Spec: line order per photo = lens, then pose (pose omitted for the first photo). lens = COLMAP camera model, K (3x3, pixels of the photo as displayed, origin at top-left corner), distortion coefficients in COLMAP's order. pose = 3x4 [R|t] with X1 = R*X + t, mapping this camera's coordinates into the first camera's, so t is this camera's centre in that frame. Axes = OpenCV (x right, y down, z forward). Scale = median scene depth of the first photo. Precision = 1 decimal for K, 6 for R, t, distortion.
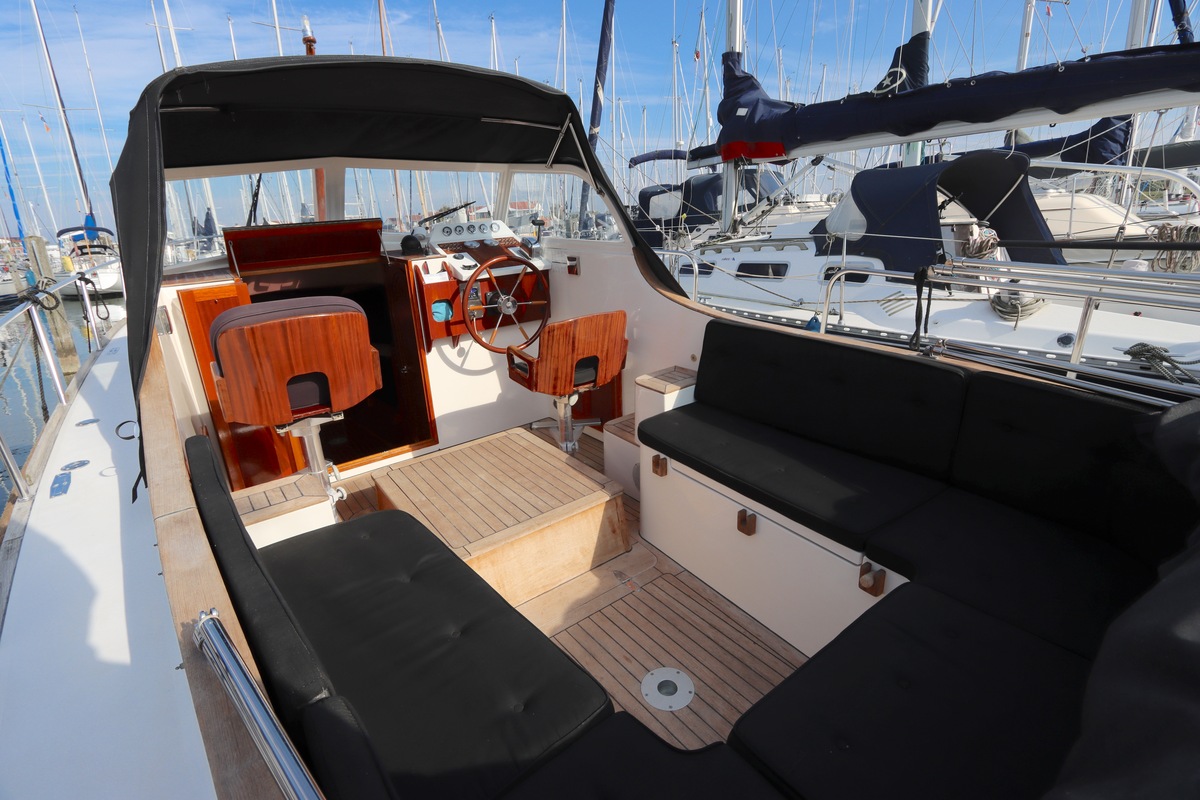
lens RADIAL K [[570.3, 0, 604.4], [0, 570.3, 389.9], [0, 0, 1]] dist [-0.029191, 0.006746]
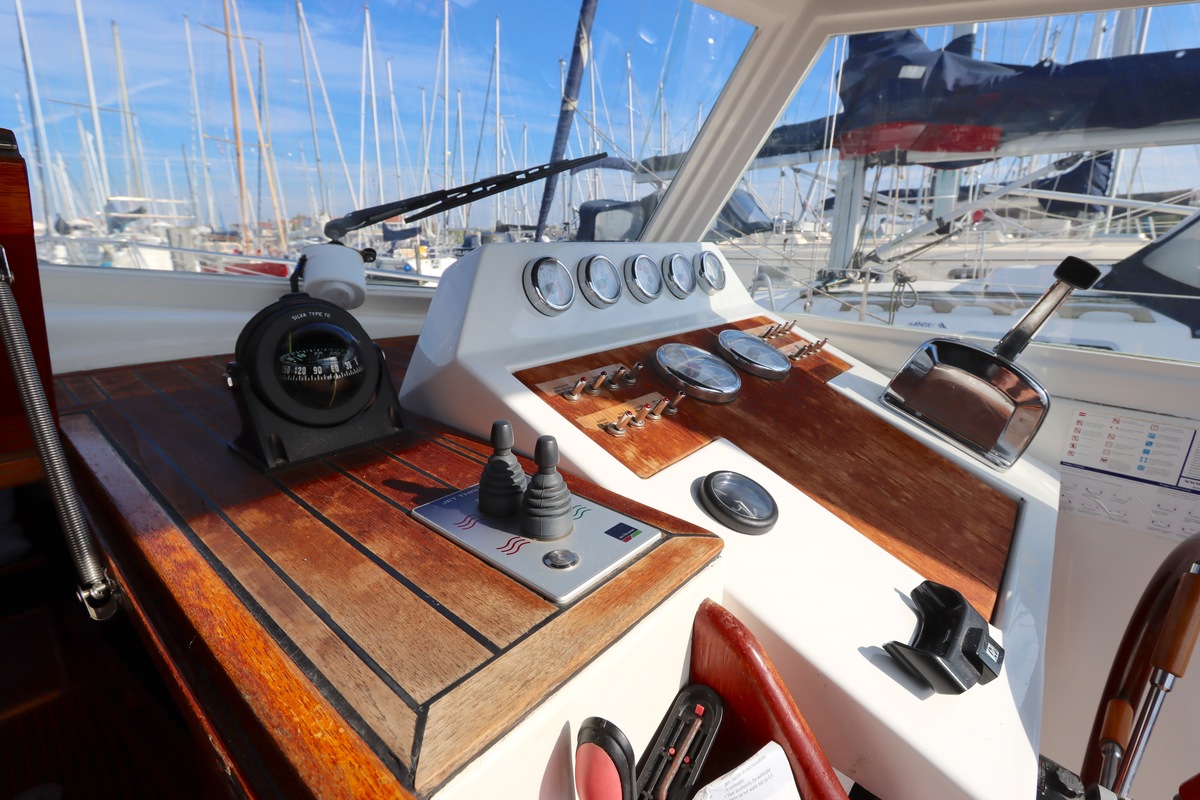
lens RADIAL K [[570.3, 0, 600.4], [0, 570.3, 388.3], [0, 0, 1]] dist [-0.029191, 0.006746]
pose [[0.975561, -0.001906, 0.219720, -0.310190], [0.010231, 0.999272, -0.036760, -0.249890], [-0.219490, 0.038109, 0.974870, 0.862762]]
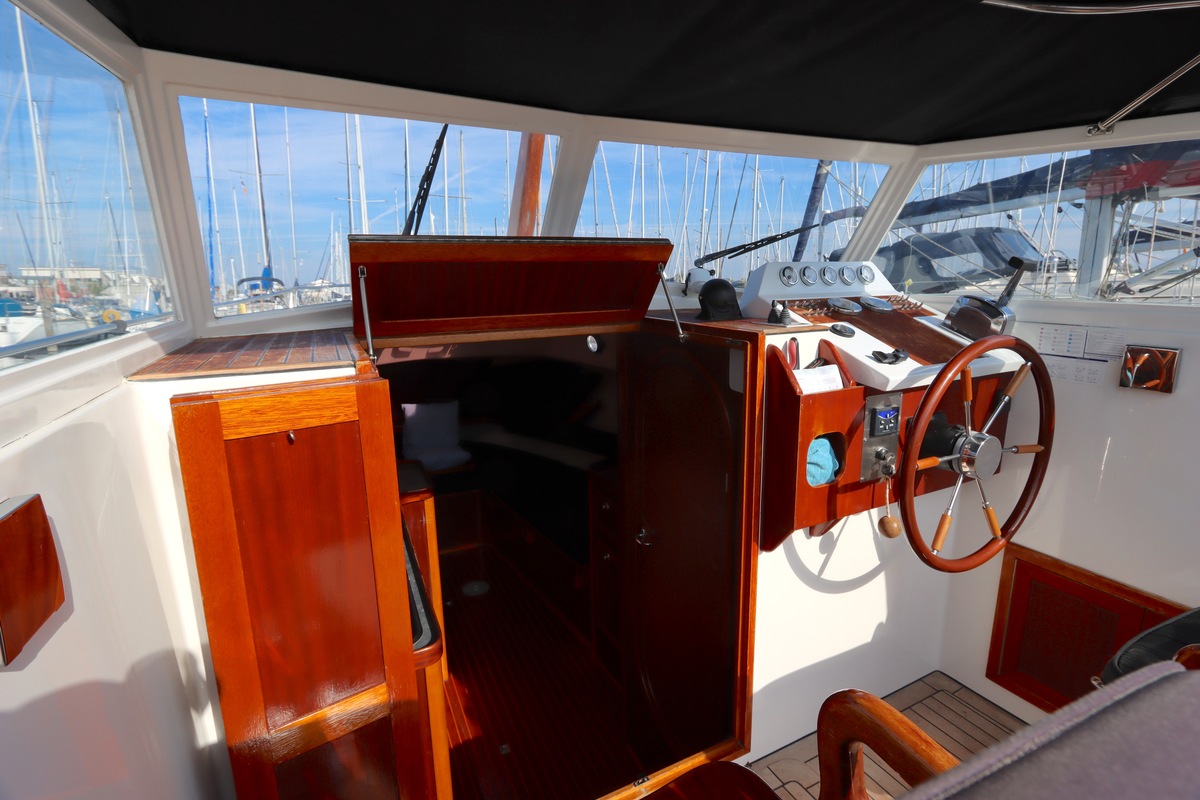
lens RADIAL K [[570.3, 0, 603.0], [0, 570.3, 394.8], [0, 0, 1]] dist [-0.029191, 0.006746]
pose [[0.978665, 0.068404, -0.193743, -0.343205], [-0.088369, 0.991417, -0.096346, -0.125349], [0.185490, 0.111411, 0.976310, 0.540579]]
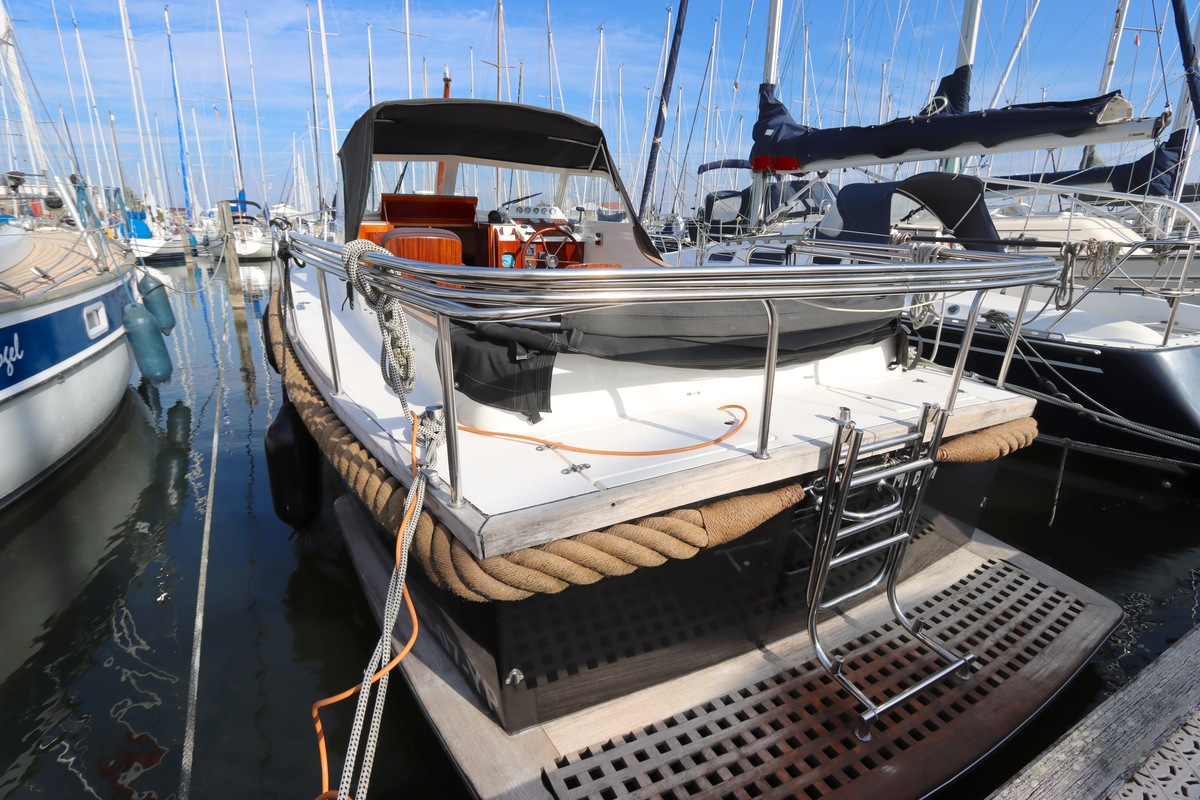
lens RADIAL K [[570.3, 0, 594.2], [0, 570.3, 381.1], [0, 0, 1]] dist [-0.029191, 0.006746]
pose [[0.983178, 0.103698, -0.150359, 0.182885], [-0.106457, 0.994263, -0.010396, 0.158894], [0.148418, 0.026228, 0.988577, -0.415844]]
